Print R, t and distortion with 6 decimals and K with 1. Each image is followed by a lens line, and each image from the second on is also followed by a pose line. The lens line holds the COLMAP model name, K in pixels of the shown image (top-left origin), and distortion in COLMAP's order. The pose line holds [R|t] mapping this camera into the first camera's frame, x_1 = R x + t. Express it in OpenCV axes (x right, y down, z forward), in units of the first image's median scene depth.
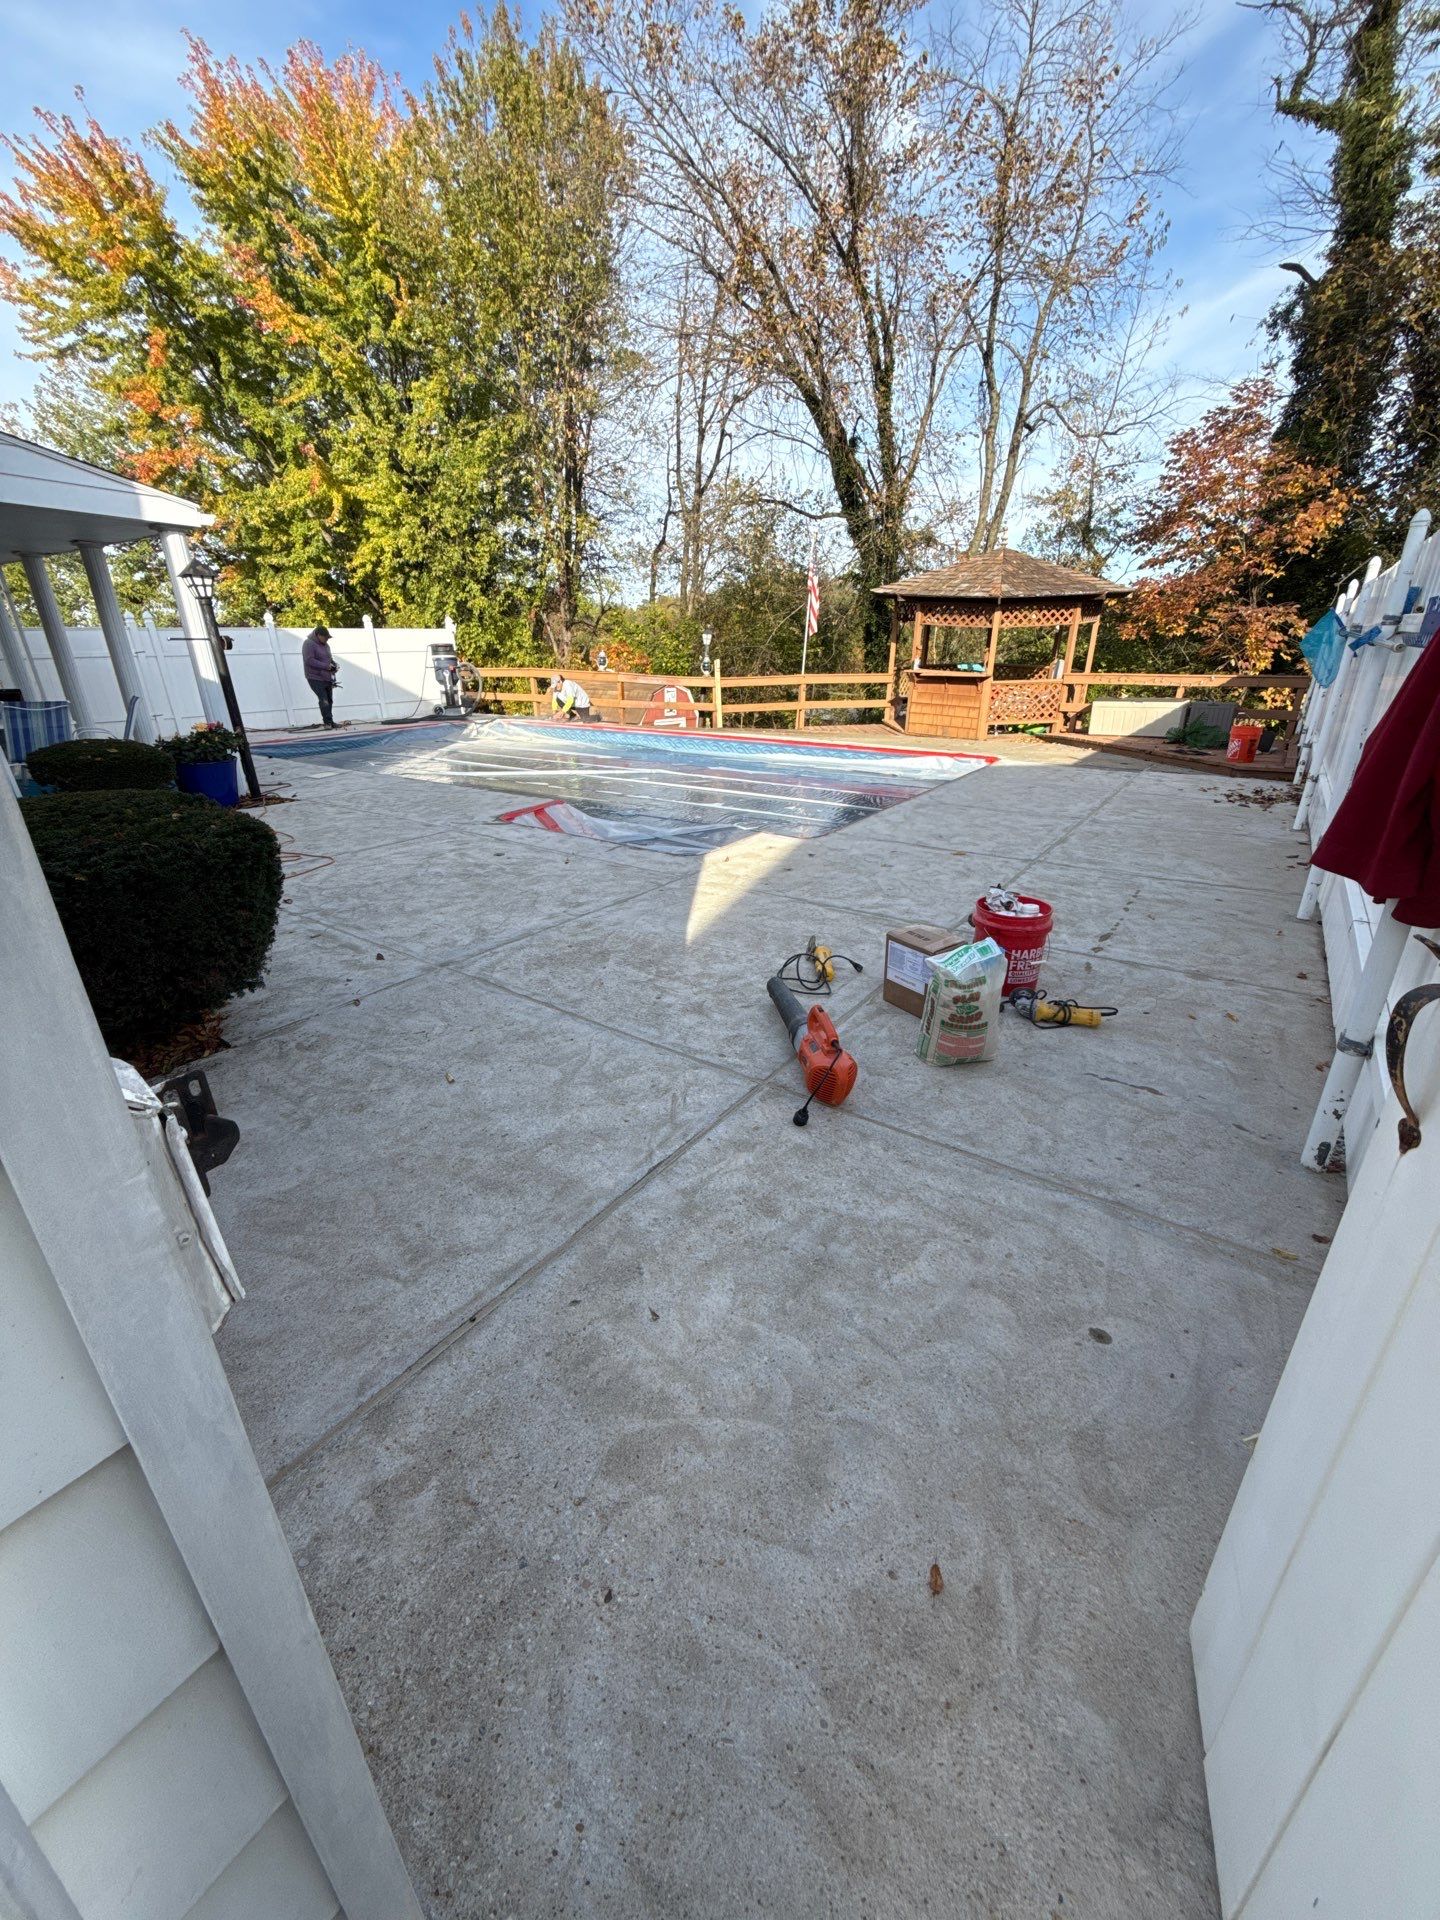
lens RADIAL K [[761.3, 0, 732.3], [0, 761.3, 959.9], [0, 0, 1]] dist [0.002359, -0.001234]
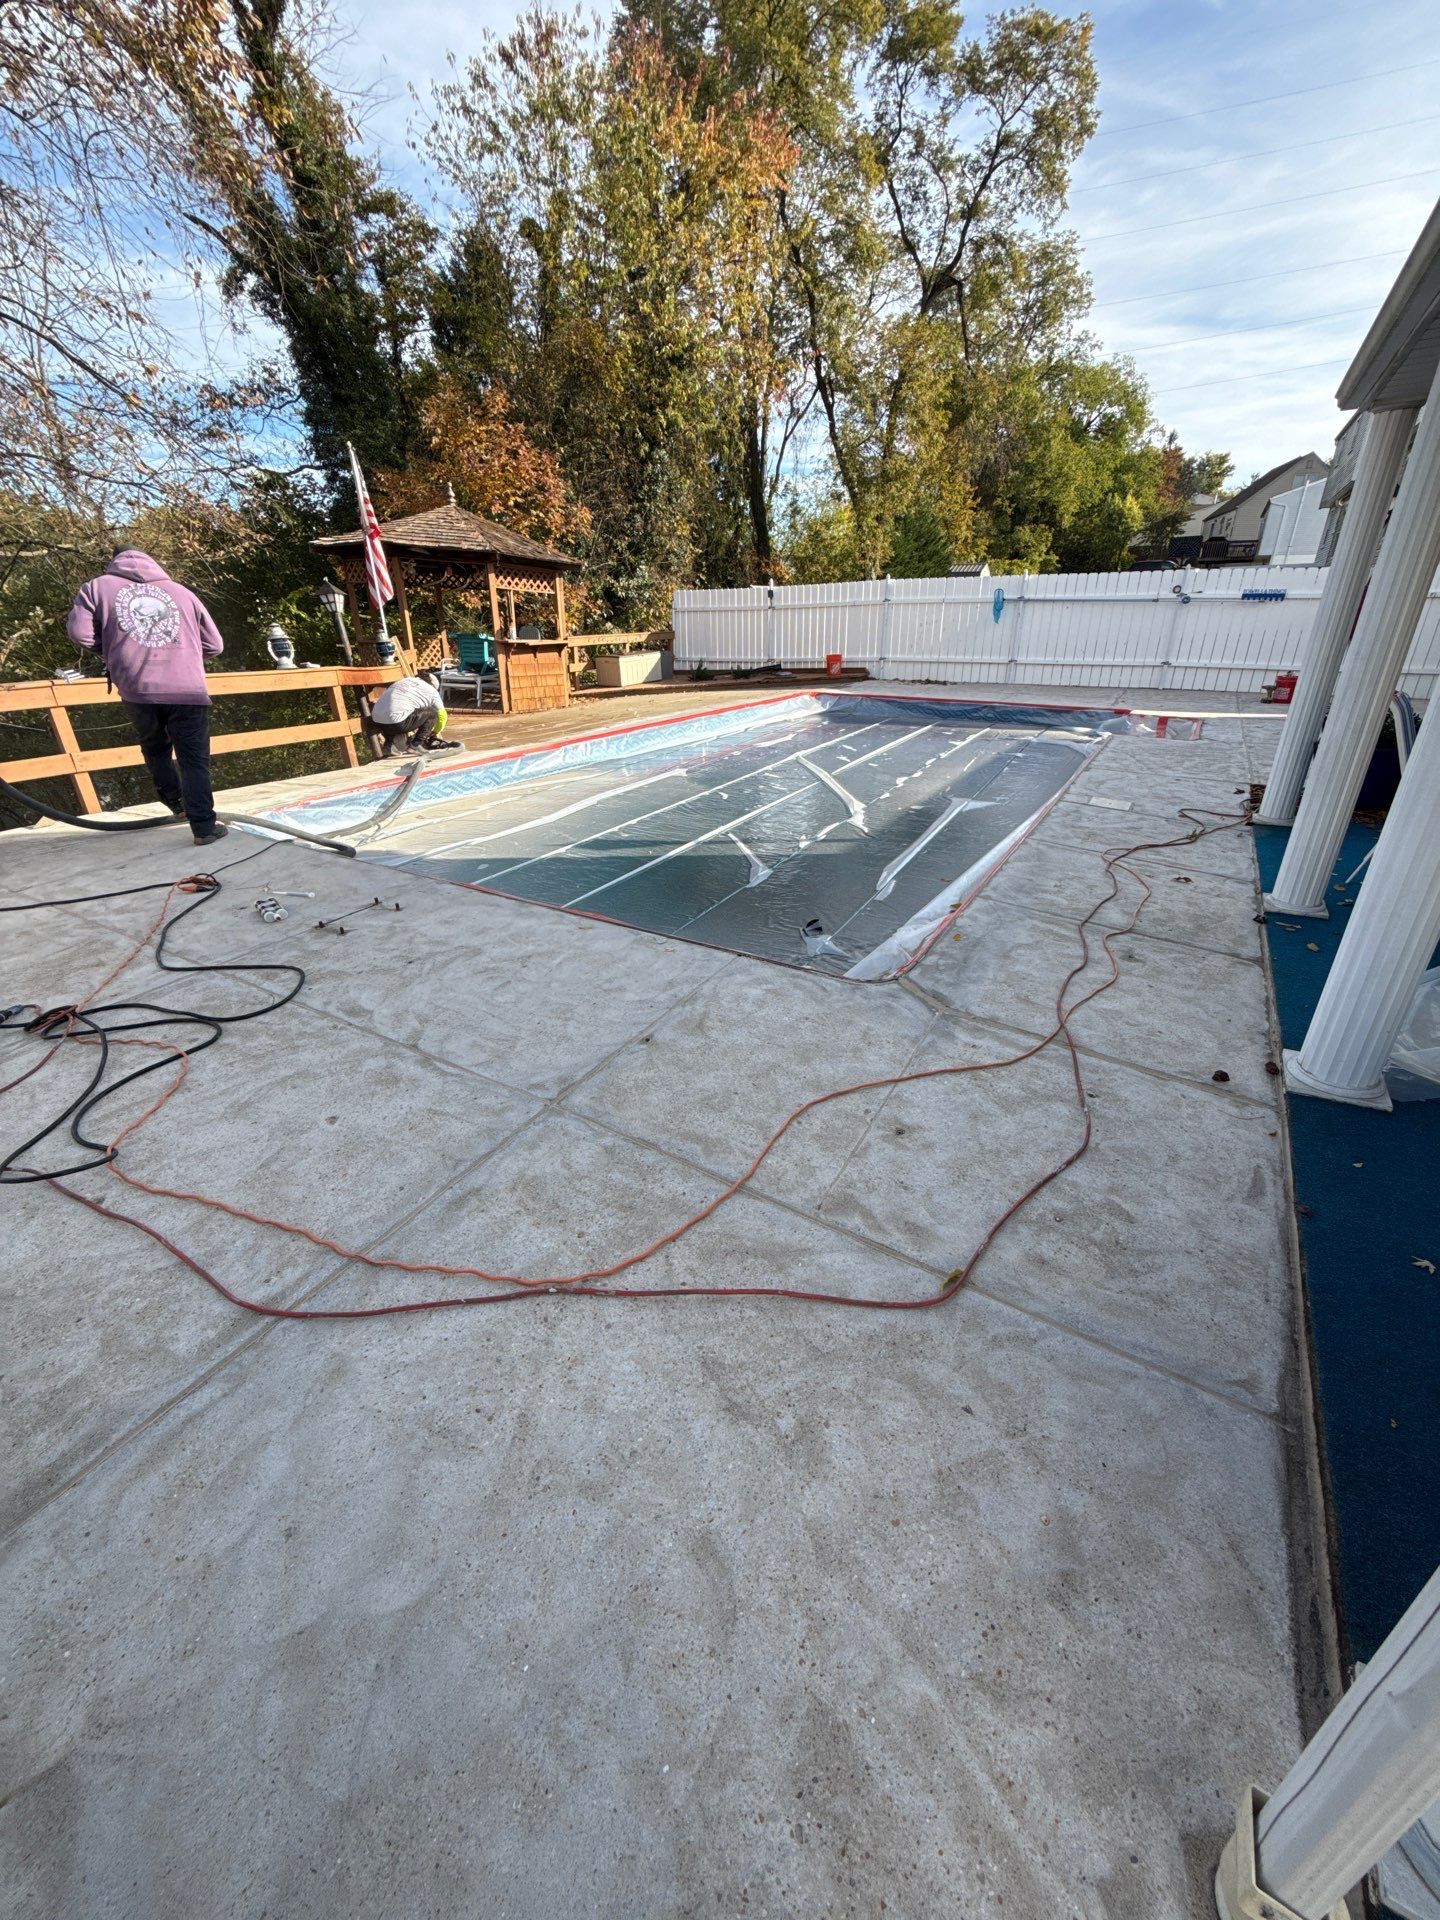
lens RADIAL K [[761.3, 0, 726.0], [0, 761.3, 958.4], [0, 0, 1]] dist [0.002359, -0.001234]
pose [[-0.045620, -0.414450, 0.908928, -0.498563], [0.398042, 0.826984, 0.397064, -0.219871], [-0.916232, 0.379906, 0.127242, 0.536627]]
